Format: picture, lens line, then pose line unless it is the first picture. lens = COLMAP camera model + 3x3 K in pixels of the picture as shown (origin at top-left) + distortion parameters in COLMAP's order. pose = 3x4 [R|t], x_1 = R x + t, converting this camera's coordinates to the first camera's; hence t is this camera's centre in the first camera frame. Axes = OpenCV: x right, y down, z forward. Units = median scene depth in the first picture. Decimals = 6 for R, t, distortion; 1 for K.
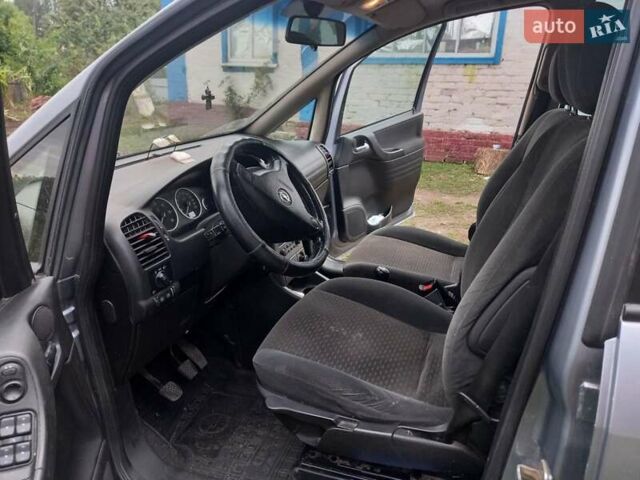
lens RADIAL K [[471.4, 0, 319.0], [0, 471.4, 239.8], [0, 0, 1]] dist [0.010029, -0.000685]
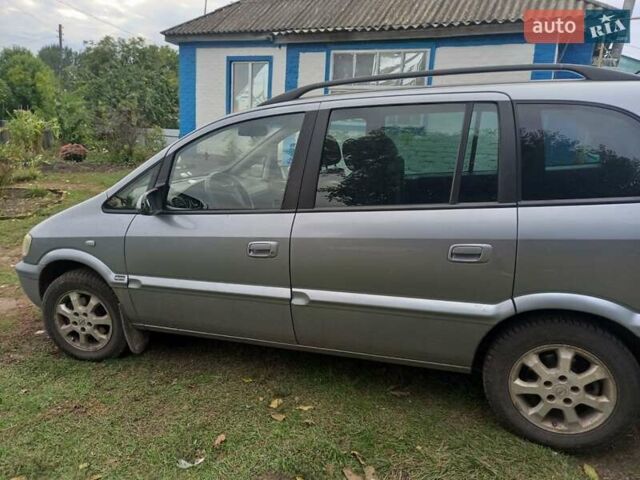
lens RADIAL K [[471.4, 0, 319.9], [0, 471.4, 238.9], [0, 0, 1]] dist [0.010029, -0.000685]
pose [[0.999609, 0.027896, -0.002003, 0.029198], [-0.027951, 0.993932, -0.106387, 0.029327], [-0.000977, 0.106401, 0.994323, -0.109869]]
